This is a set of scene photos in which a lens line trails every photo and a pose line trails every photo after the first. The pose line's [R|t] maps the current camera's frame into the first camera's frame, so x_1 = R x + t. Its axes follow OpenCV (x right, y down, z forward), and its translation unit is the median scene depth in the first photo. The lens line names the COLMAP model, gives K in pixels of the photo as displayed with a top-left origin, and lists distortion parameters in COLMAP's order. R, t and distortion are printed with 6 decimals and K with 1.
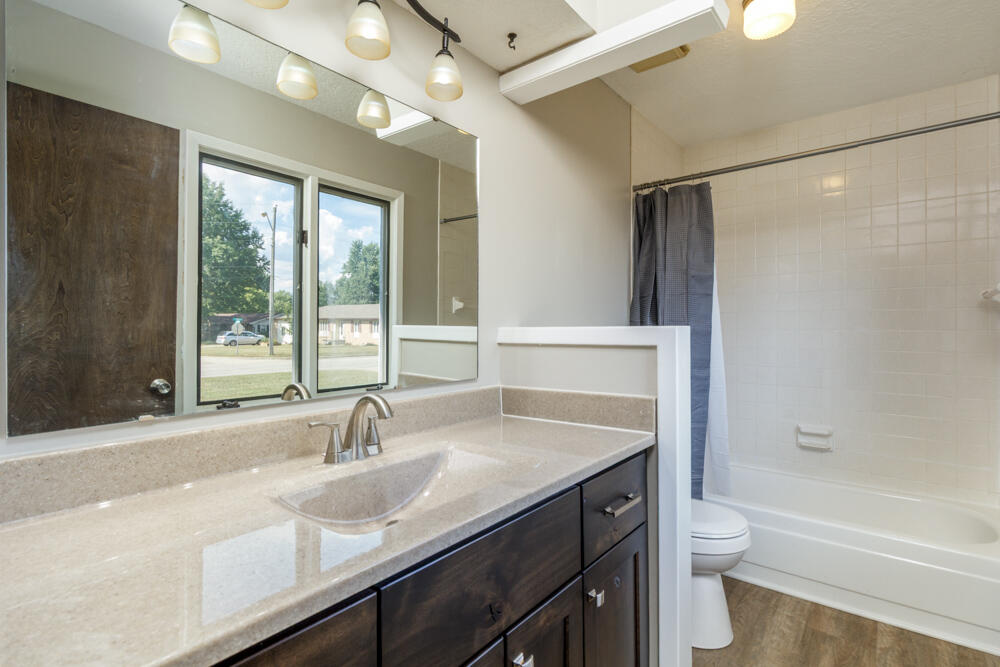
lens RADIAL K [[477.2, 0, 500.4], [0, 477.2, 318.2], [0, 0, 1]] dist [0.000756, 0.000441]
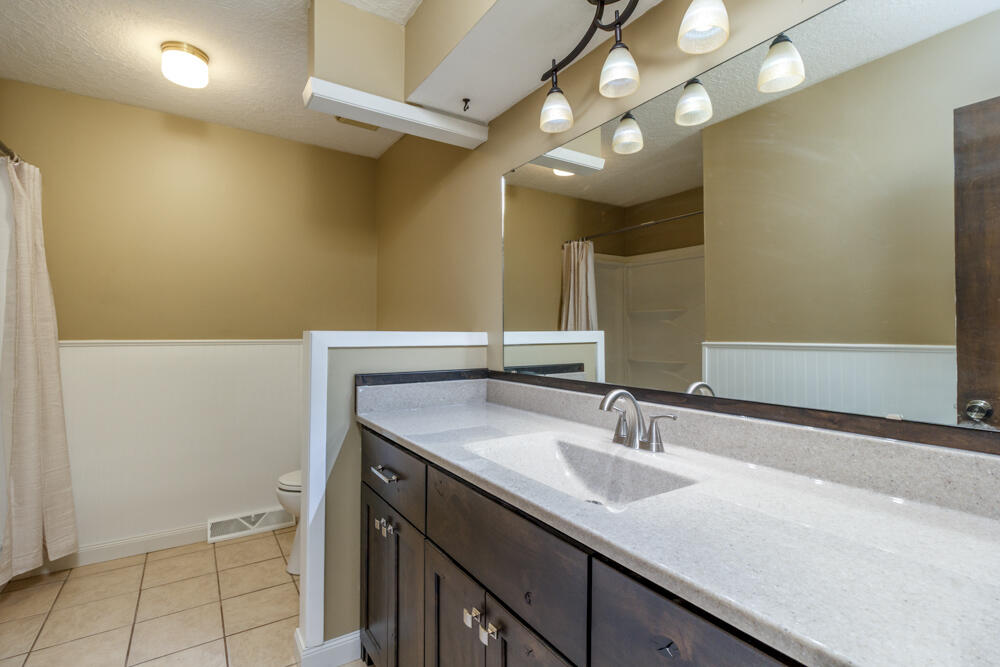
lens RADIAL K [[461.0, 0, 497.5], [0, 461.0, 328.9], [0, 0, 1]] dist [0.001605, 0.000200]
pose [[-0.320849, 0.000009, -0.947130, 0.816585], [0.024523, 0.999665, -0.008298, 0.012499], [0.946813, -0.025889, -0.320741, 1.037346]]
